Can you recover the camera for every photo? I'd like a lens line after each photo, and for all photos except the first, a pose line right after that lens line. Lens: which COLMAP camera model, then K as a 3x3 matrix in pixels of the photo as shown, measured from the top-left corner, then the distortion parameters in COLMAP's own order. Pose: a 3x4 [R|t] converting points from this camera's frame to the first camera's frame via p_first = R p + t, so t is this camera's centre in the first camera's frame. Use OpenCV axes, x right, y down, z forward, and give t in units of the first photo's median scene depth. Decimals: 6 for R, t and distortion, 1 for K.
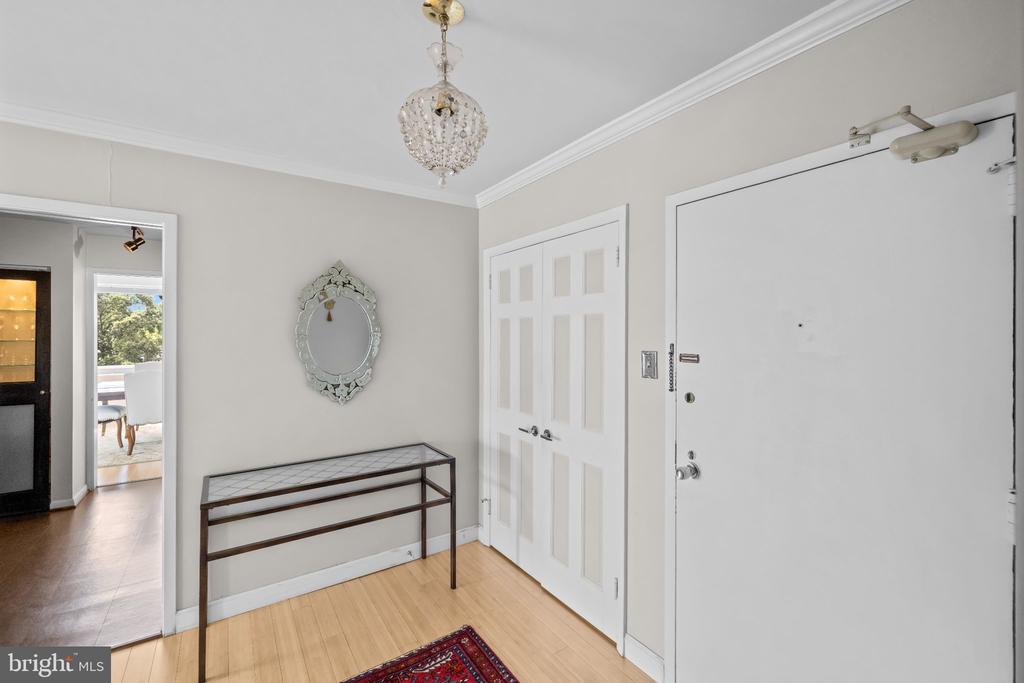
lens RADIAL K [[433.5, 0, 515.1], [0, 433.5, 333.4], [0, 0, 1]] dist [-0.000427, -0.000210]
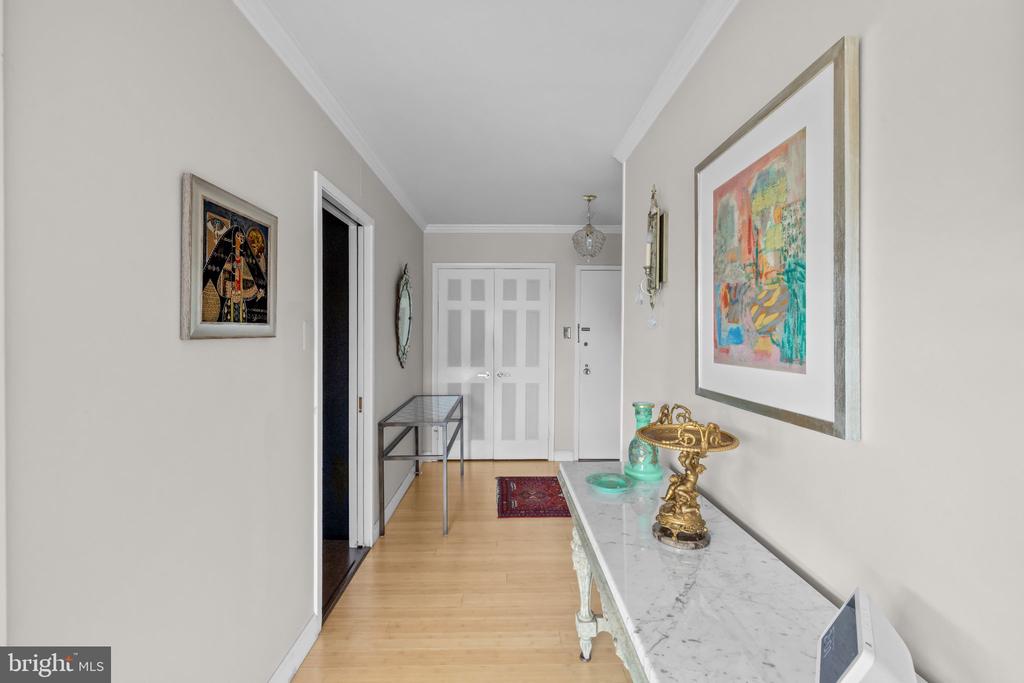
lens RADIAL K [[433.5, 0, 508.1], [0, 433.5, 333.9], [0, 0, 1]] dist [-0.000427, -0.000210]
pose [[0.554737, -0.002812, 0.832021, -1.506841], [-0.001591, 0.999989, 0.004441, 0.055435], [-0.832024, -0.003788, 0.554726, -0.051333]]
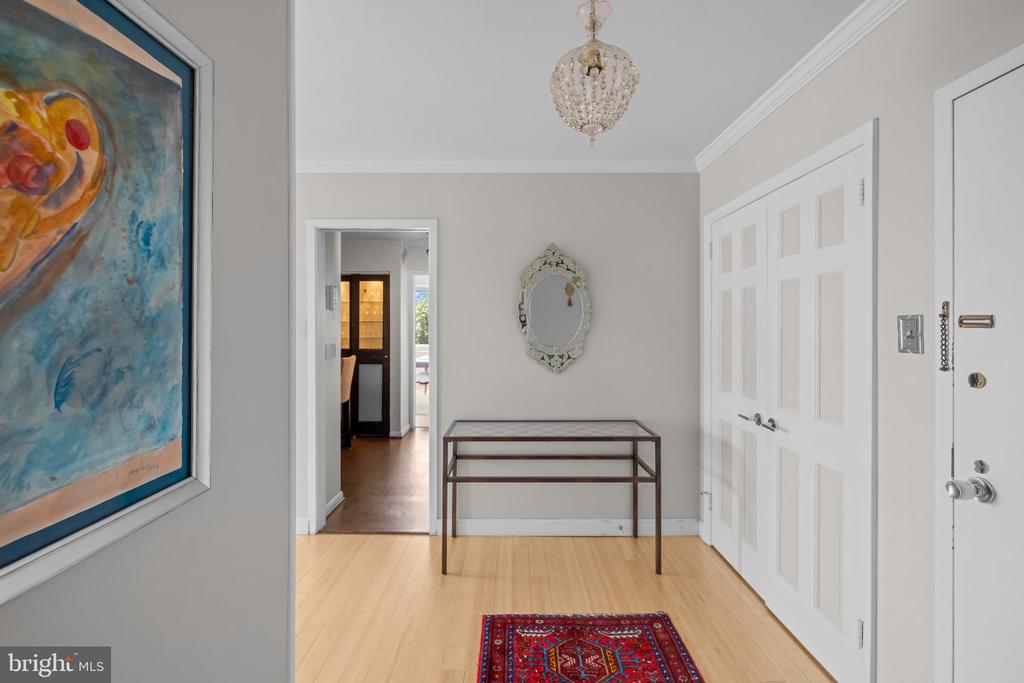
lens RADIAL K [[433.5, 0, 509.7], [0, 433.5, 326.3], [0, 0, 1]] dist [-0.000427, -0.000210]
pose [[0.823389, 0.000419, -0.567477, 0.138543], [-0.001017, 0.999999, -0.000737, 0.048590], [0.567477, 0.001184, 0.823389, 0.030311]]
